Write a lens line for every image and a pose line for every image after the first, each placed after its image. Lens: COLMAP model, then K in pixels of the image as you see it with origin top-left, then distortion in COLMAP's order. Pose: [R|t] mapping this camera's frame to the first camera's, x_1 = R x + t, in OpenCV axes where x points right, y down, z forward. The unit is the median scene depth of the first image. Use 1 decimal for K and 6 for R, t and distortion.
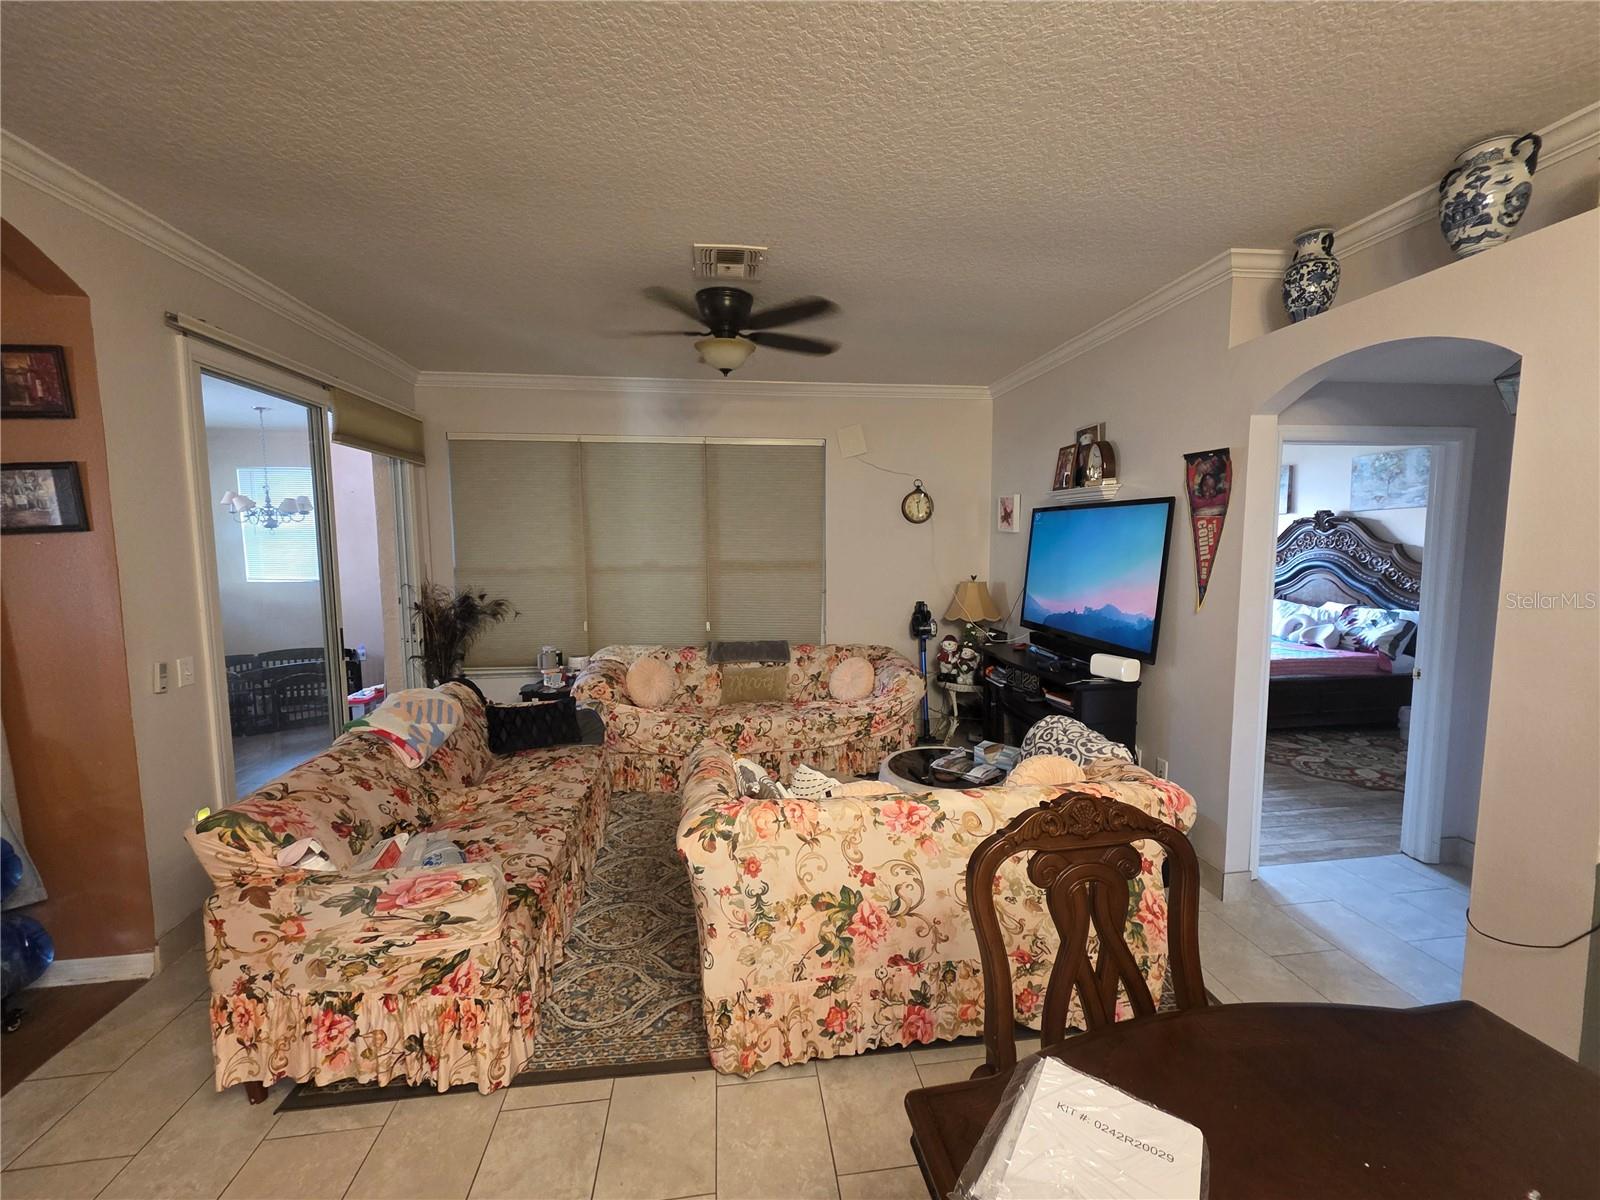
lens RADIAL K [[639.1, 0, 796.8], [0, 639.1, 595.3], [0, 0, 1]] dist [0.003703, -0.000391]
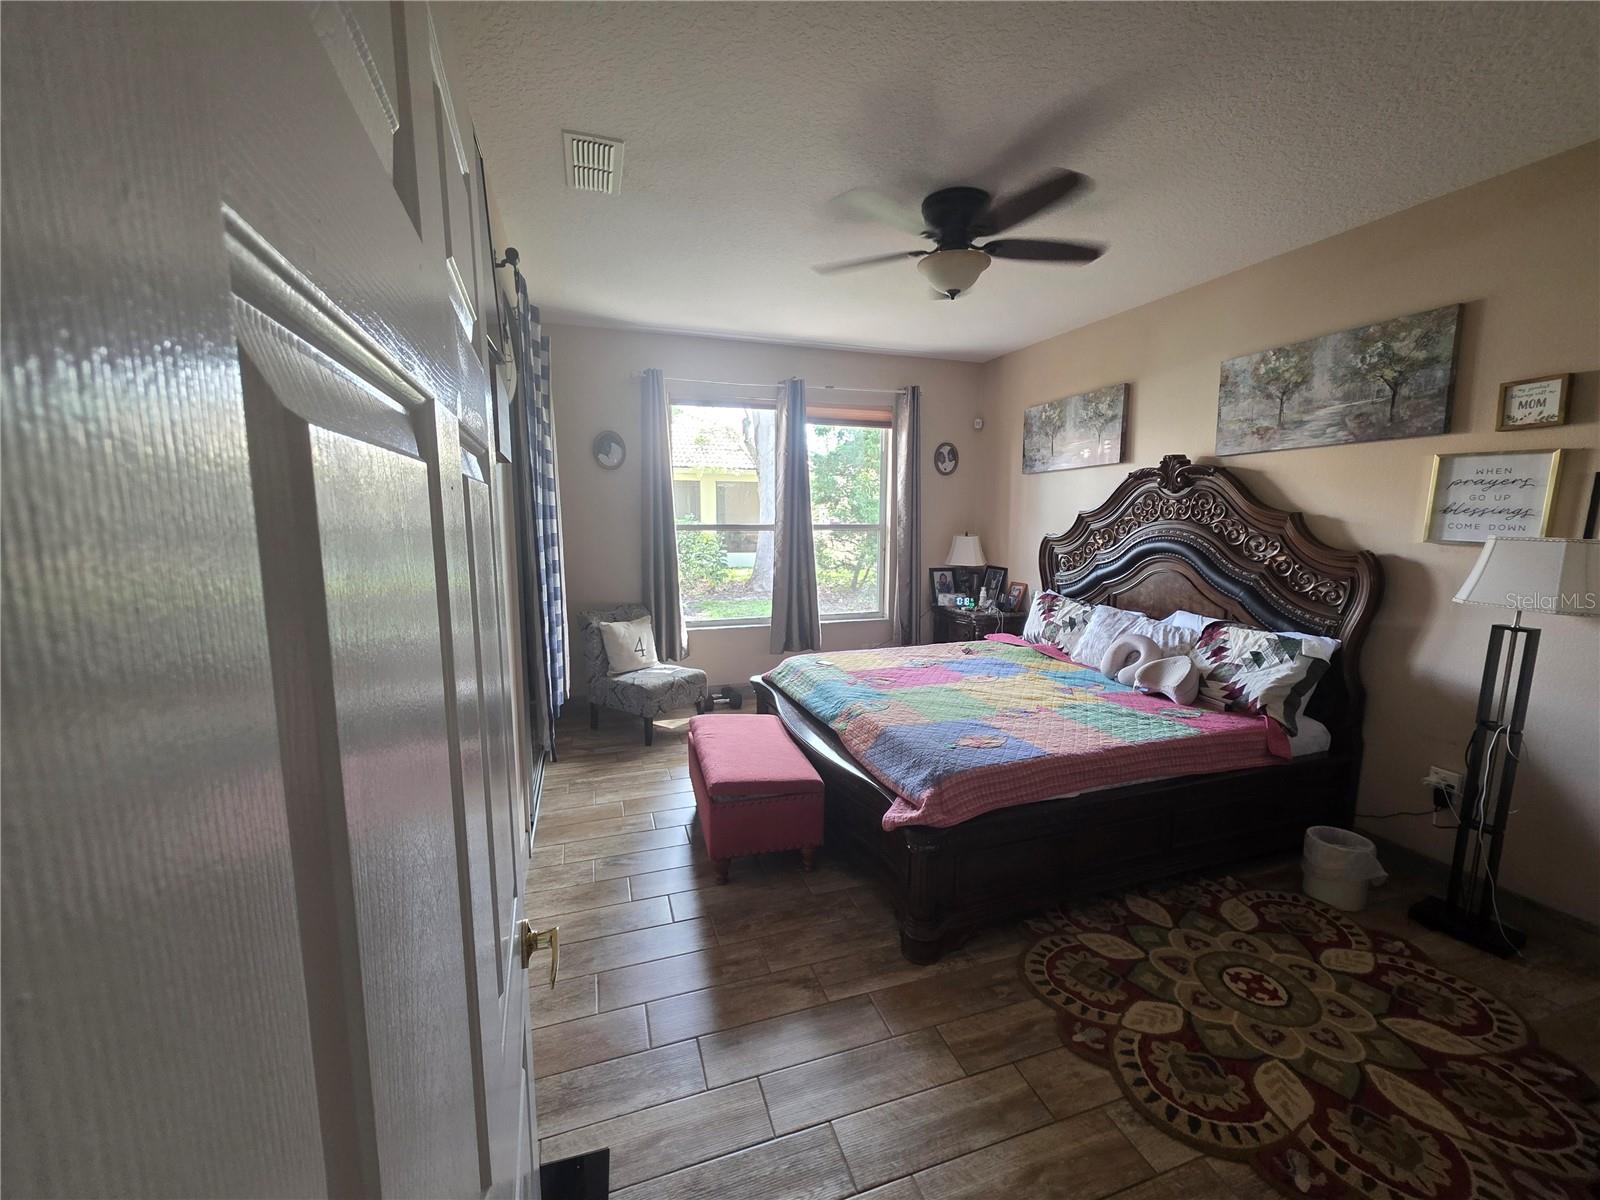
lens RADIAL K [[639.1, 0, 806.6], [0, 639.1, 594.1], [0, 0, 1]] dist [0.003703, -0.000391]
pose [[0.981034, -0.013472, 0.193366, 0.432461], [0.004646, 0.998929, 0.046026, -0.038862], [-0.193779, -0.044254, 0.980047, 0.557568]]
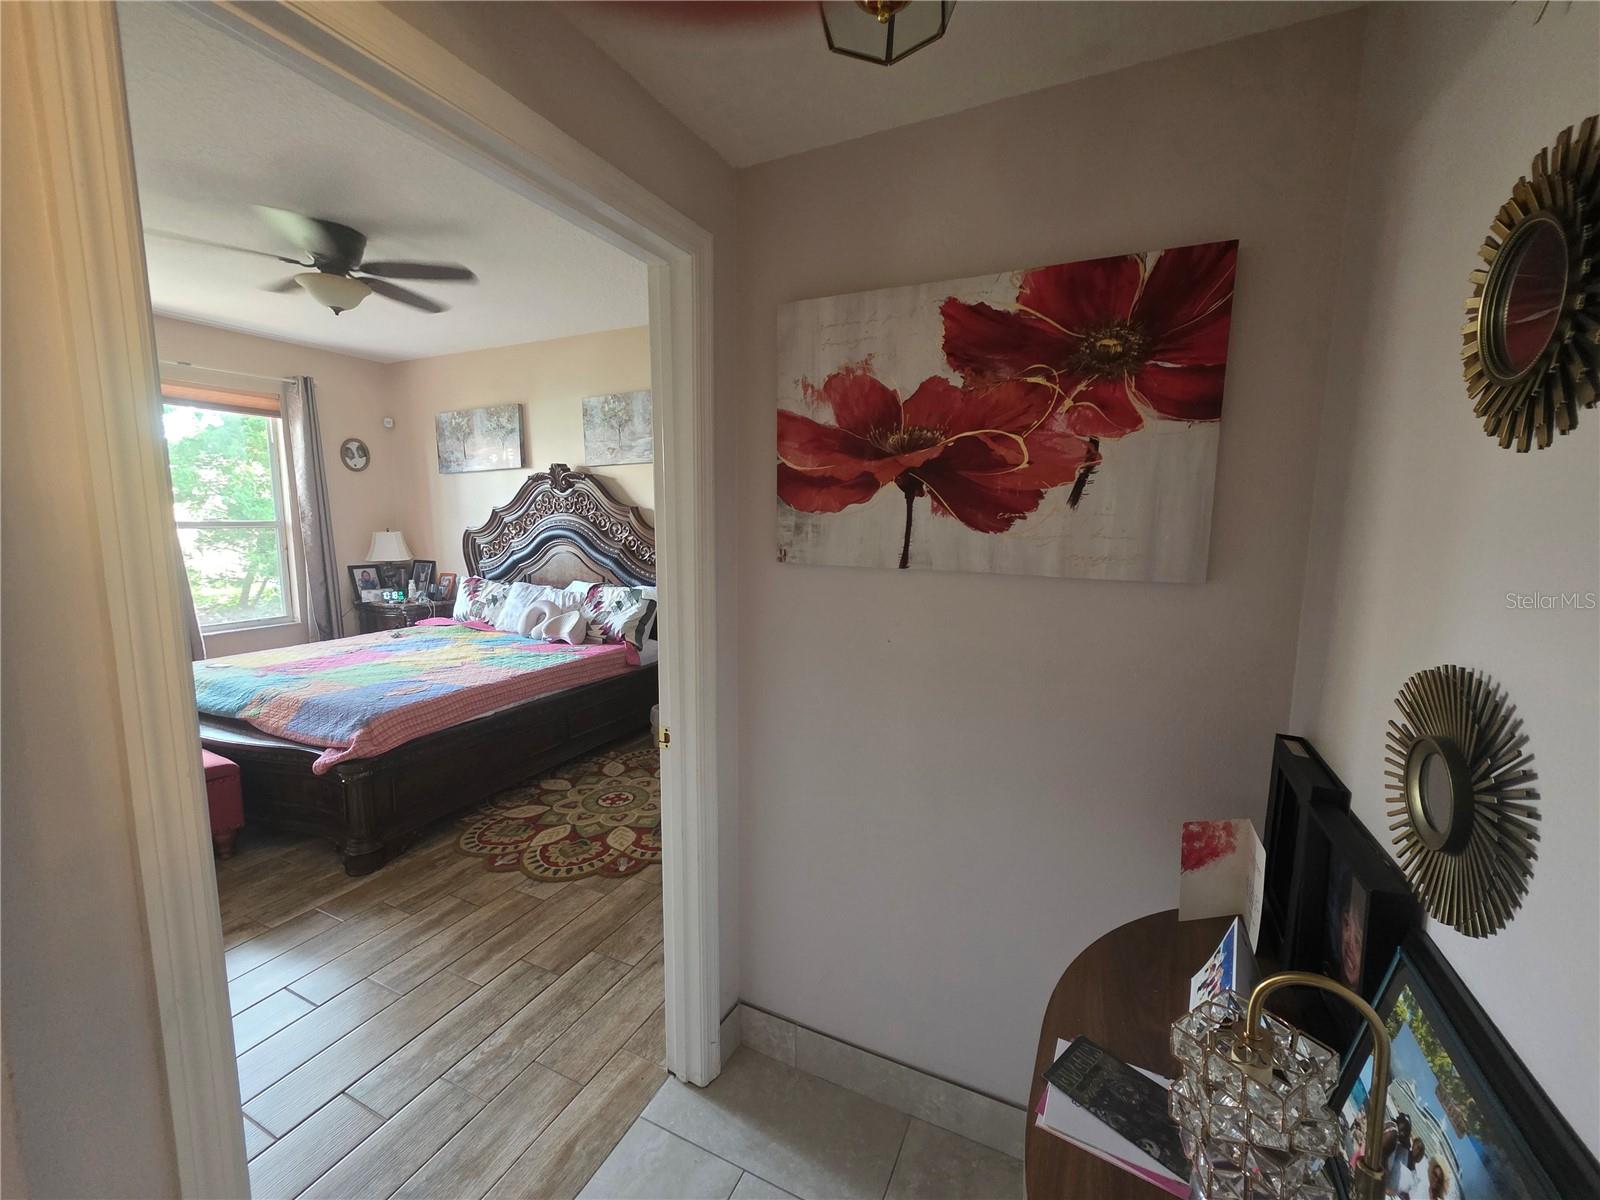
lens RADIAL K [[639.1, 0, 805.8], [0, 639.1, 594.9], [0, 0, 1]] dist [0.003703, -0.000391]
pose [[0.542031, -0.091284, 0.835386, 0.371614], [0.064477, 0.995670, 0.066964, -0.008057], [-0.837881, 0.017567, 0.545570, 0.378964]]
